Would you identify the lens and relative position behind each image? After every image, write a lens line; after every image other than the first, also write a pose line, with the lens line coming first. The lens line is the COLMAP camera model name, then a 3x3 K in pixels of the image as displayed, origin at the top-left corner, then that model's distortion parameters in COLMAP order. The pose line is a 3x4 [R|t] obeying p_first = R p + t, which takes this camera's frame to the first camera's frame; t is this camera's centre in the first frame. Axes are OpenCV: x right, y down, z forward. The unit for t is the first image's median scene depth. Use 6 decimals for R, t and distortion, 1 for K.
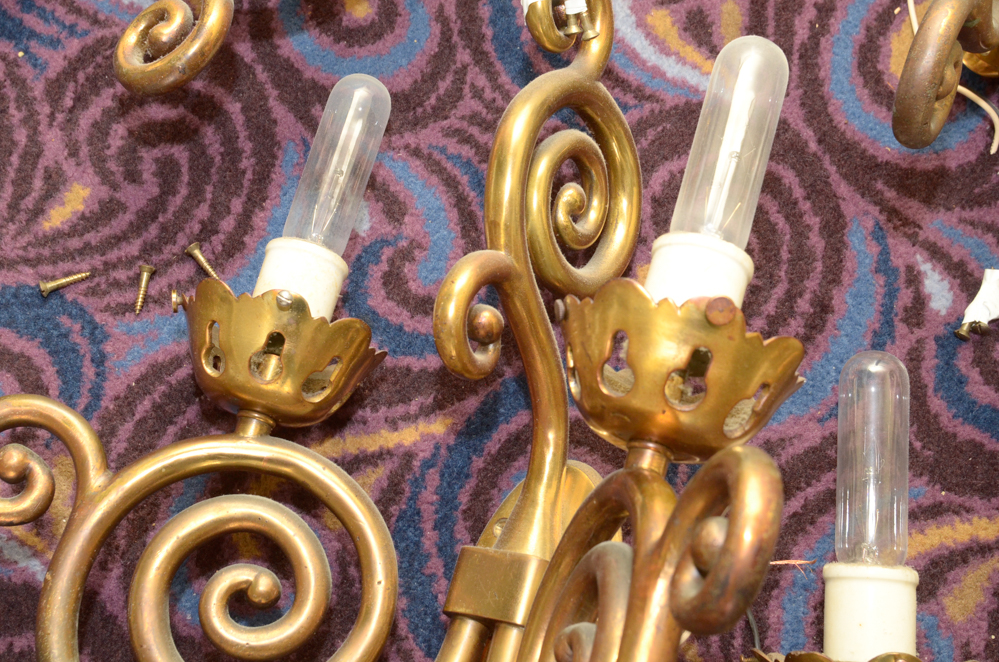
lens RADIAL K [[1441.6, 0, 485.3], [0, 1441.6, 334.9], [0, 0, 1]] dist [0.005560, 0.000000]
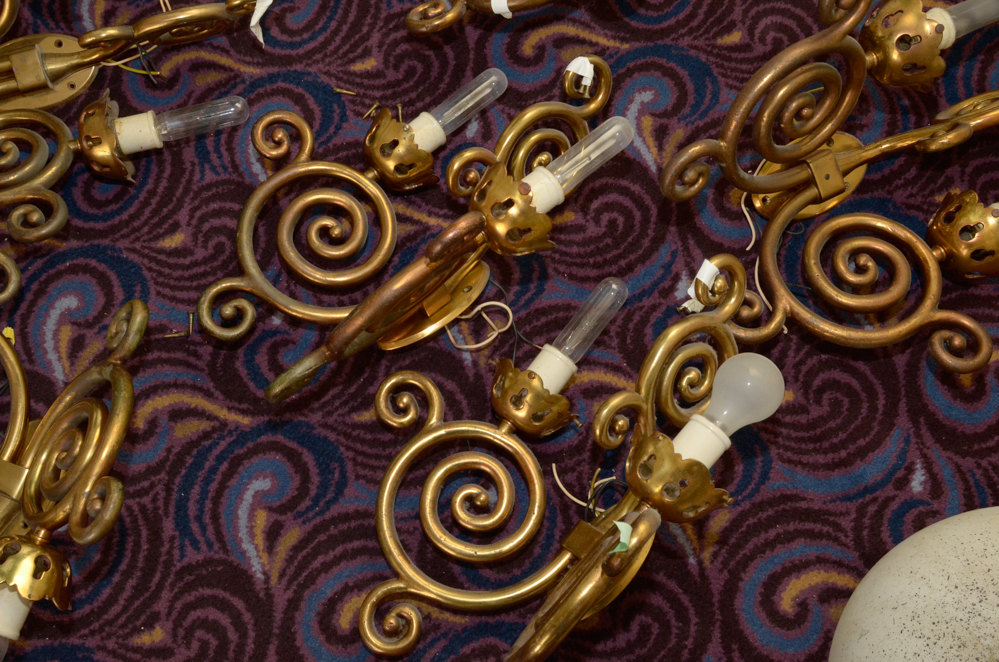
lens RADIAL K [[1155.1, 0, 498.8], [0, 1155.1, 329.8], [0, 0, 1]] dist [-0.026099, 0.000000]
pose [[0.835687, 0.505086, -0.215676, 0.477525], [-0.514476, 0.857383, 0.014426, 0.129869], [0.192203, 0.098904, 0.976358, -0.657383]]
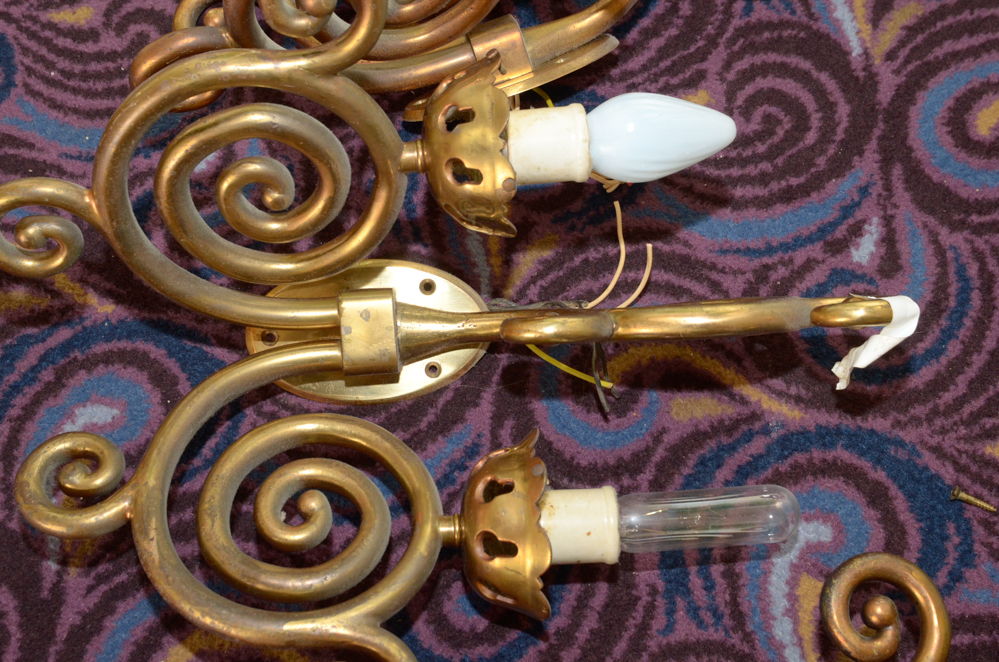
lens RADIAL K [[1441.6, 0, 500.8], [0, 1441.6, 338.3], [0, 0, 1]] dist [0.005560, 0.000000]
pose [[0.695600, 0.646043, -0.314276, -0.276580], [-0.678454, 0.734594, 0.008421, 0.107419], [0.236305, 0.207364, 0.949294, -0.156628]]
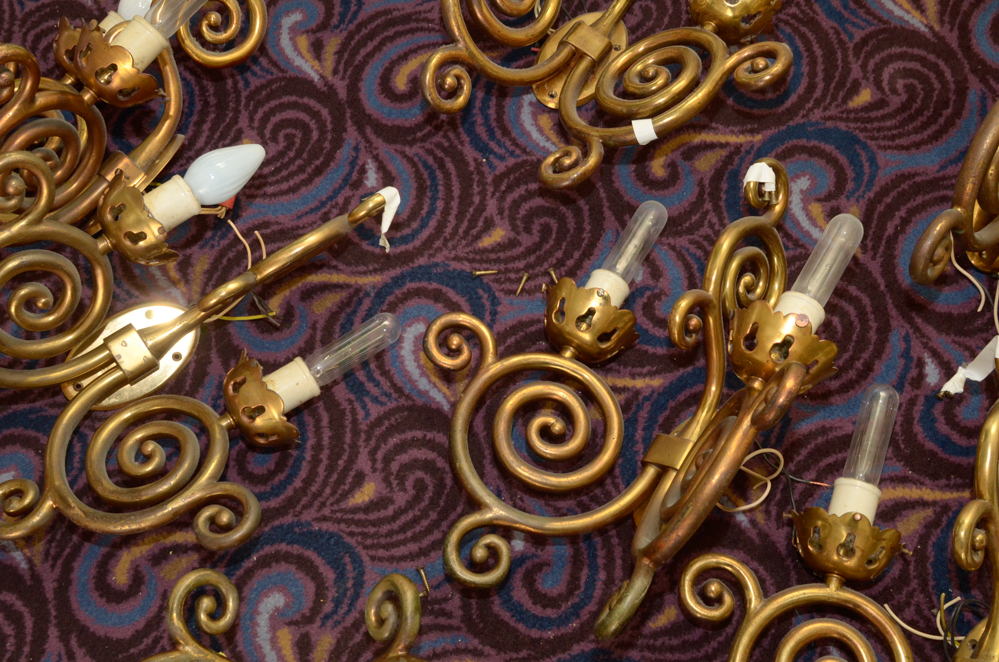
lens RADIAL K [[1274.6, 0, 495.8], [0, 1274.6, 334.4], [0, 0, 1]] dist [-0.006656, 0.000000]
pose [[0.965070, 0.214111, -0.150985, 0.005064], [-0.231239, 0.967028, -0.106701, 0.227460], [0.123161, 0.137888, 0.982761, -0.703283]]
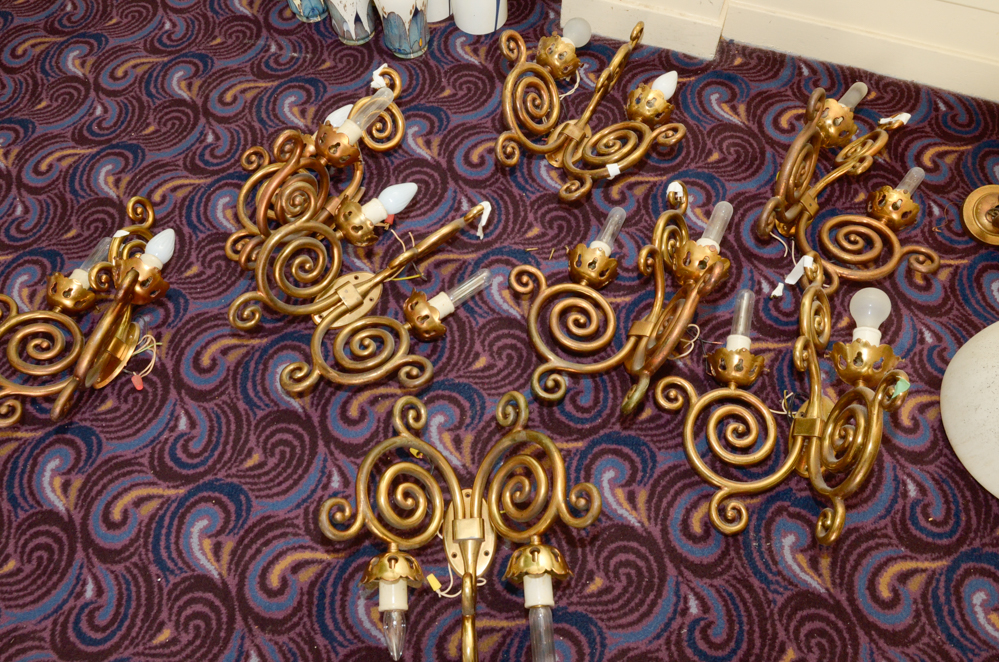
lens RADIAL K [[727.0, 0, 494.1], [0, 727.0, 335.2], [0, 0, 1]] dist [-0.087036, 0.016212]
pose [[0.982324, 0.158930, -0.098897, -0.164573], [-0.173500, 0.971361, -0.162345, 0.502093], [0.070263, 0.176634, 0.981766, -0.818290]]
